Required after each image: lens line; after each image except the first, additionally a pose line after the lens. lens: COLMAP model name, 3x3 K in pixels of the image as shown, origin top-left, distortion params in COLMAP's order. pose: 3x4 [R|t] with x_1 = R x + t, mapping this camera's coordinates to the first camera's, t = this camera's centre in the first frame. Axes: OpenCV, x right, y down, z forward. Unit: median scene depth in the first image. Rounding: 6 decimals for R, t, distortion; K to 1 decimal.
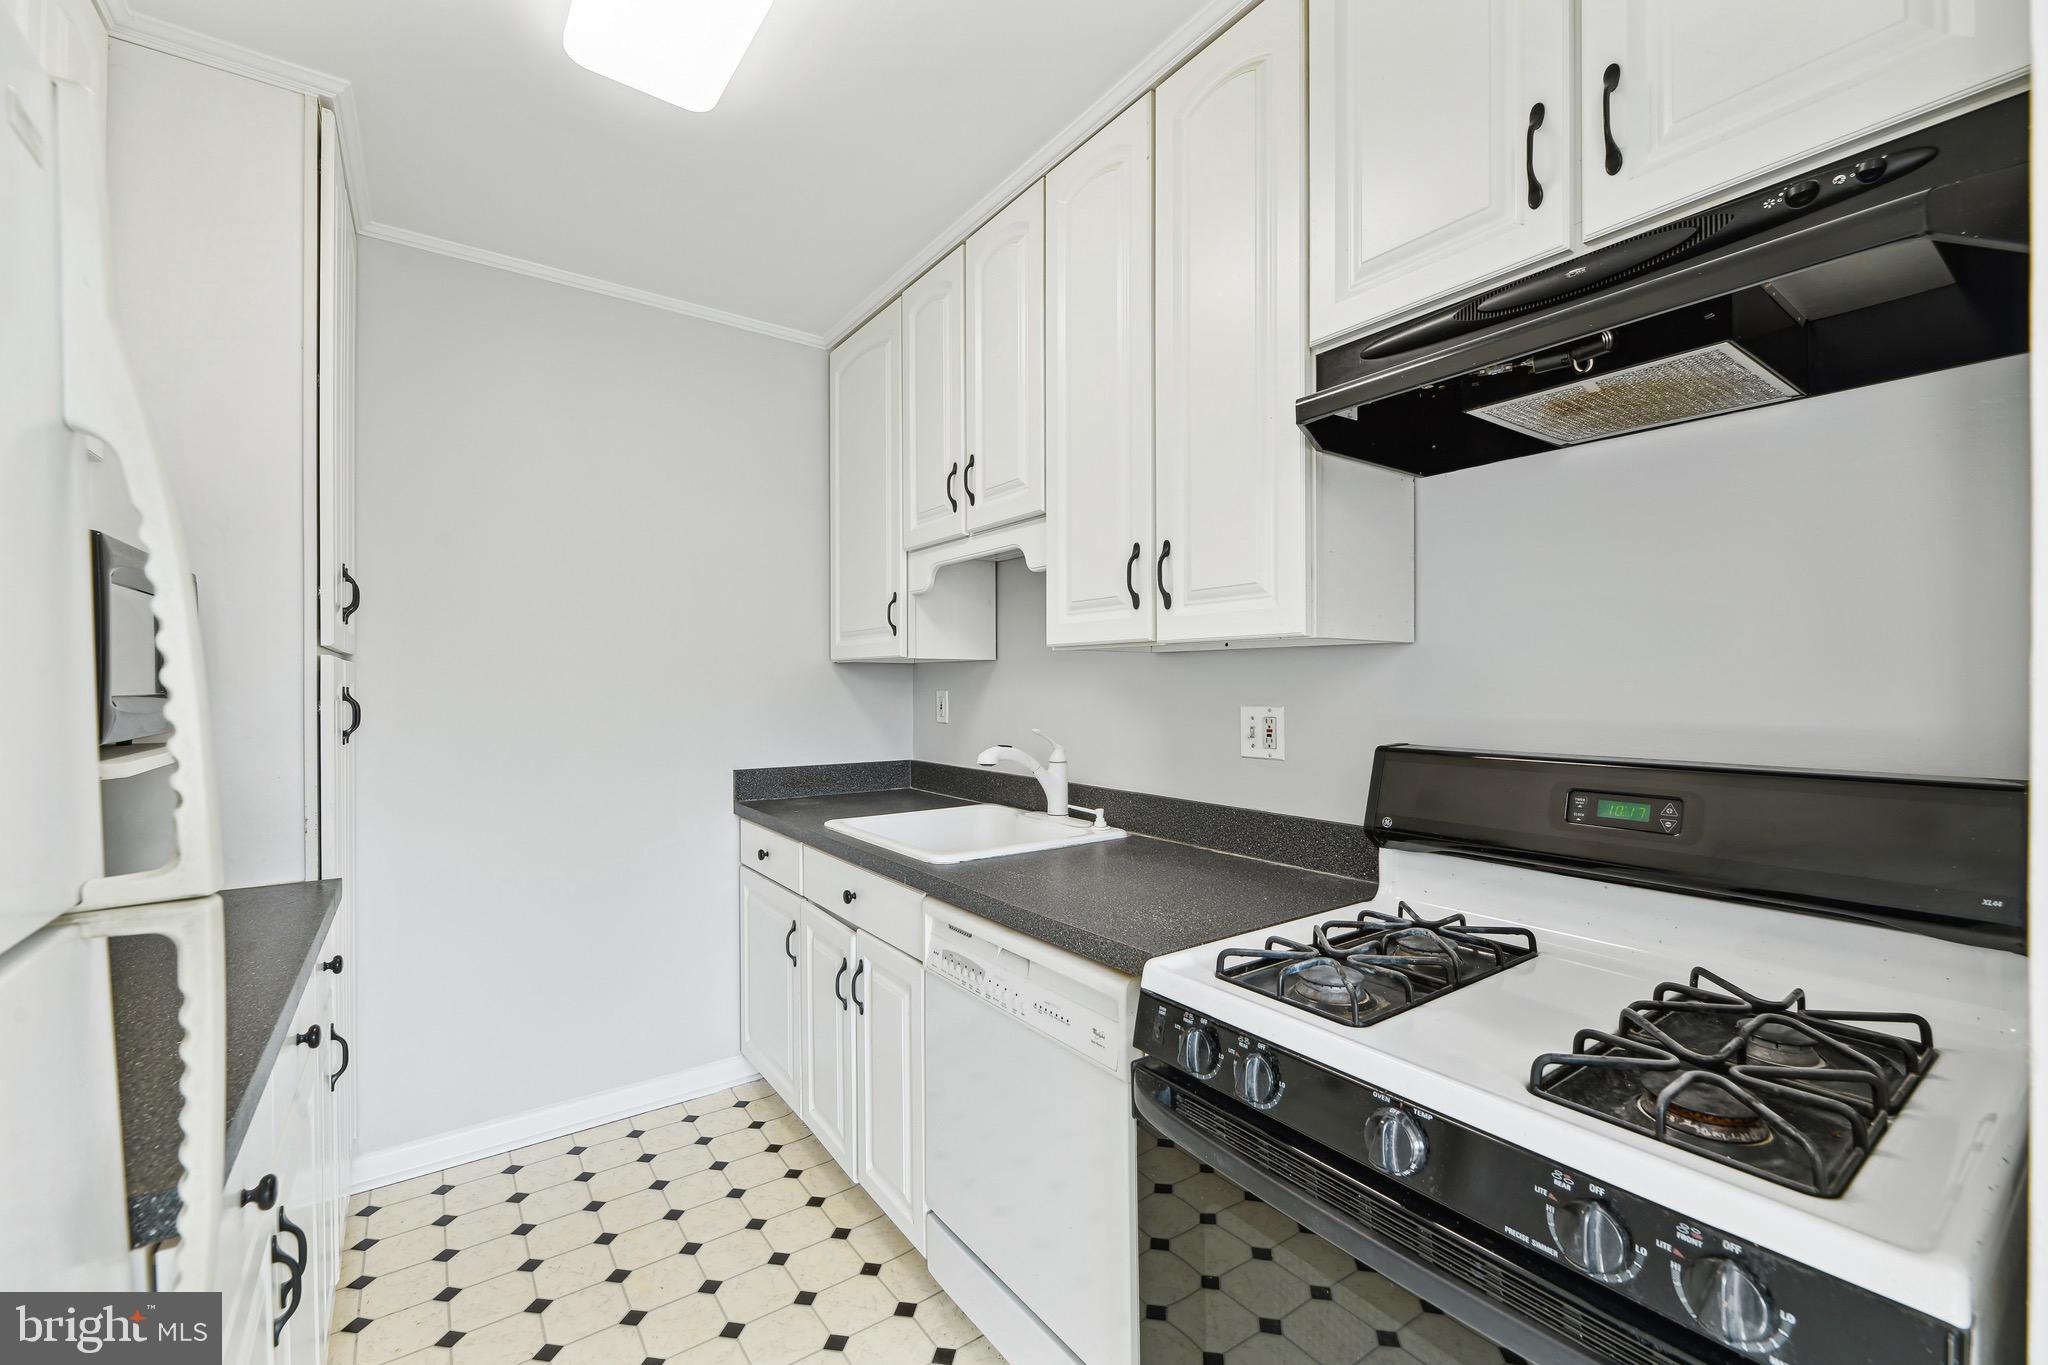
lens RADIAL K [[832.0, 0, 1020.1], [0, 832.0, 693.6], [0, 0, 1]] dist [-0.021203, -0.000337]
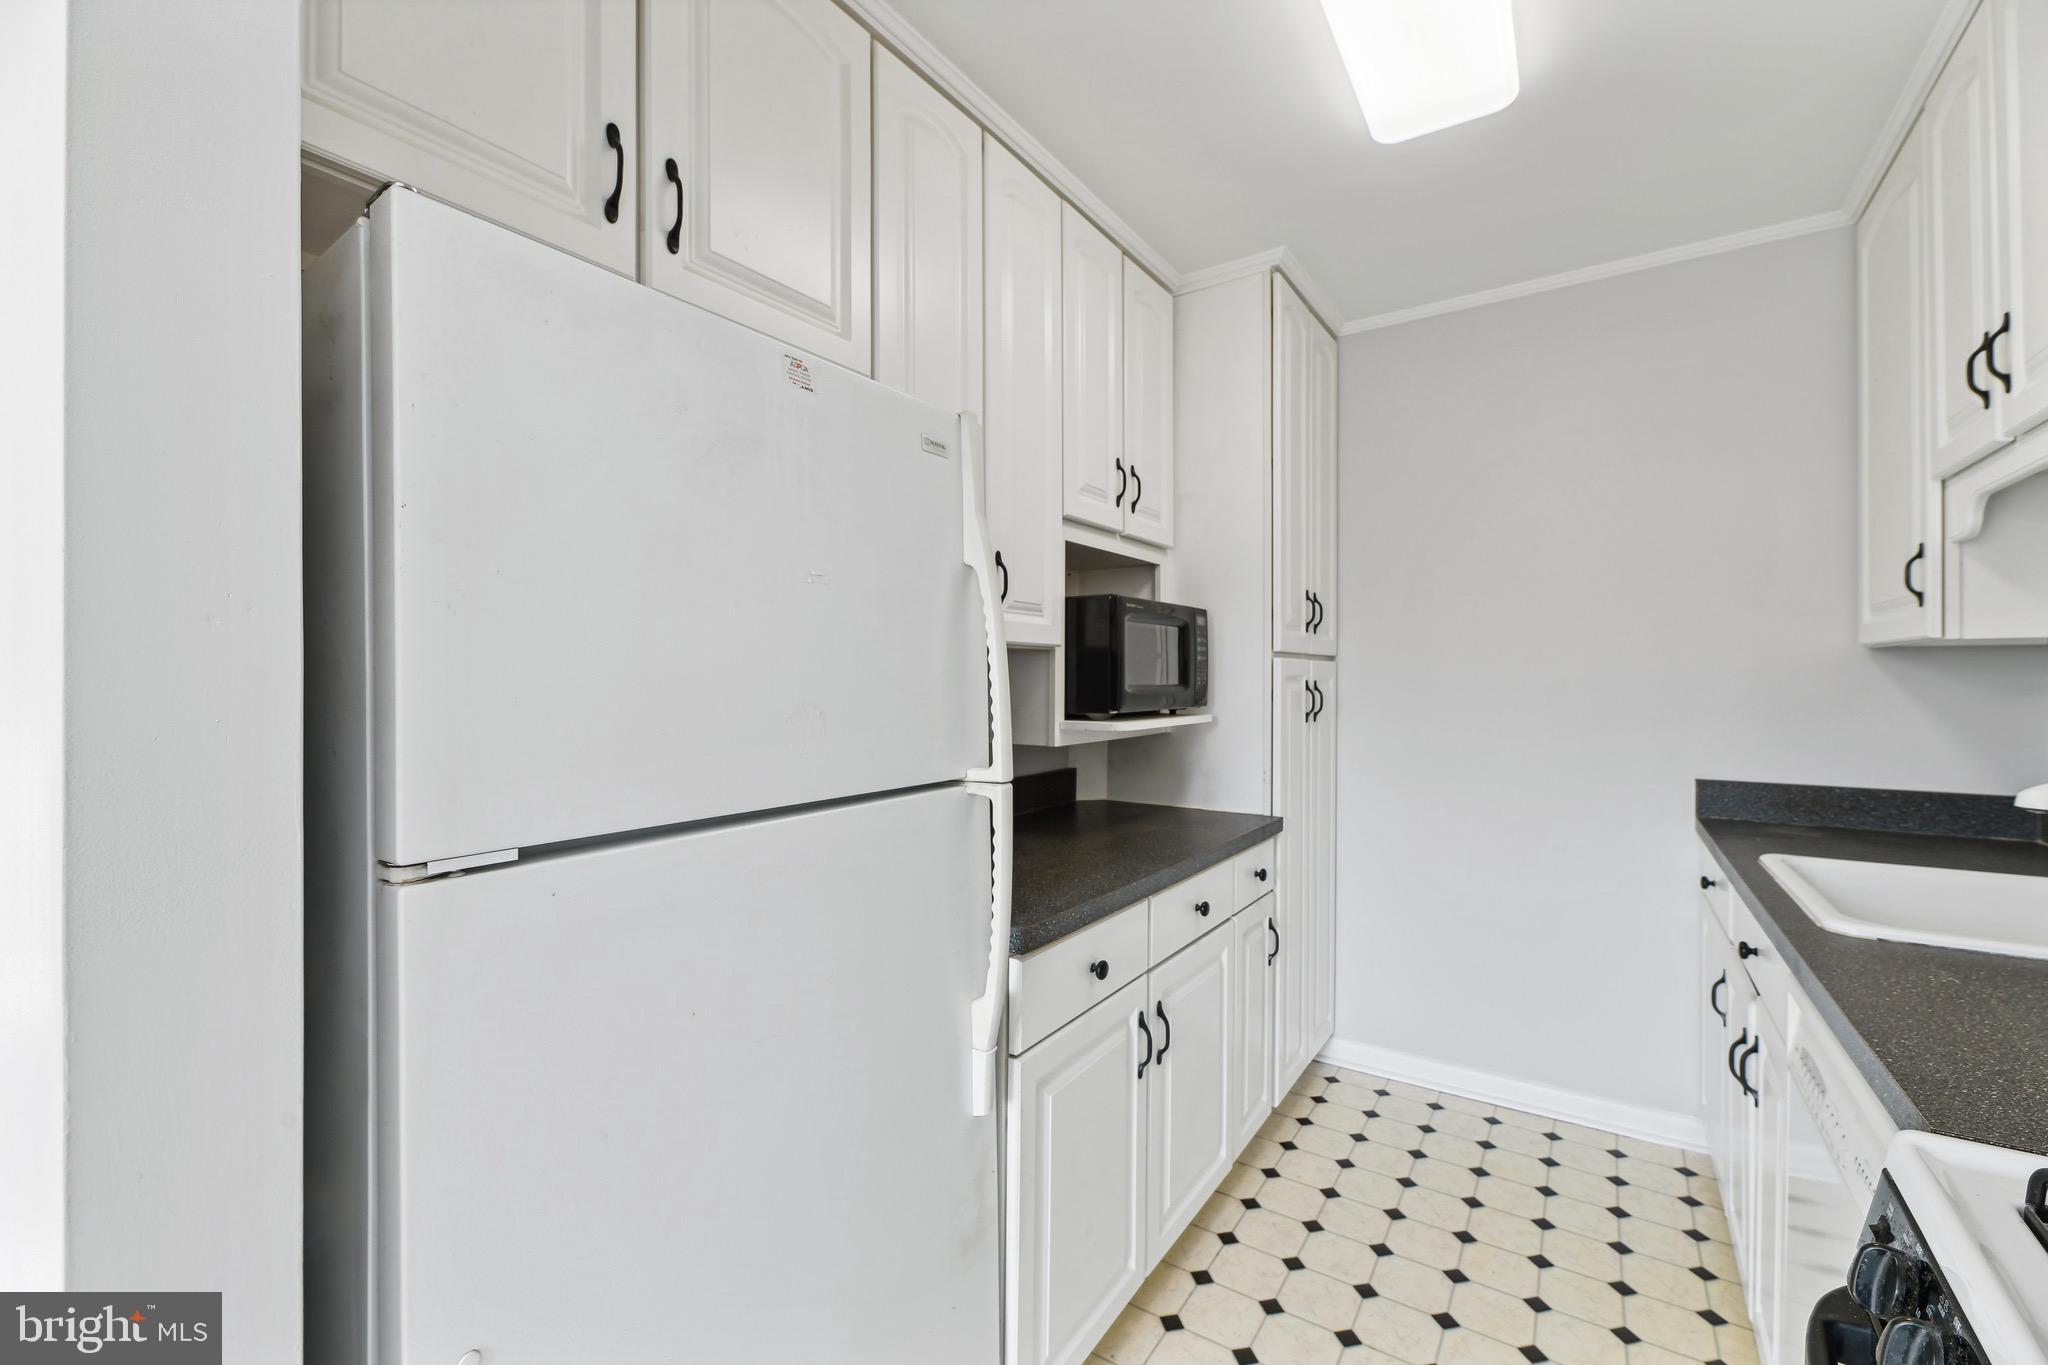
lens RADIAL K [[805.5, 0, 1024.0], [0, 805.5, 682.5], [0, 0, 1]] dist [-0.019208, -0.000111]
pose [[0.318624, 0.001023, -0.947880, 0.254129], [-0.008048, 0.999966, -0.001626, -0.000017], [0.947847, 0.008147, 0.318622, 0.106913]]
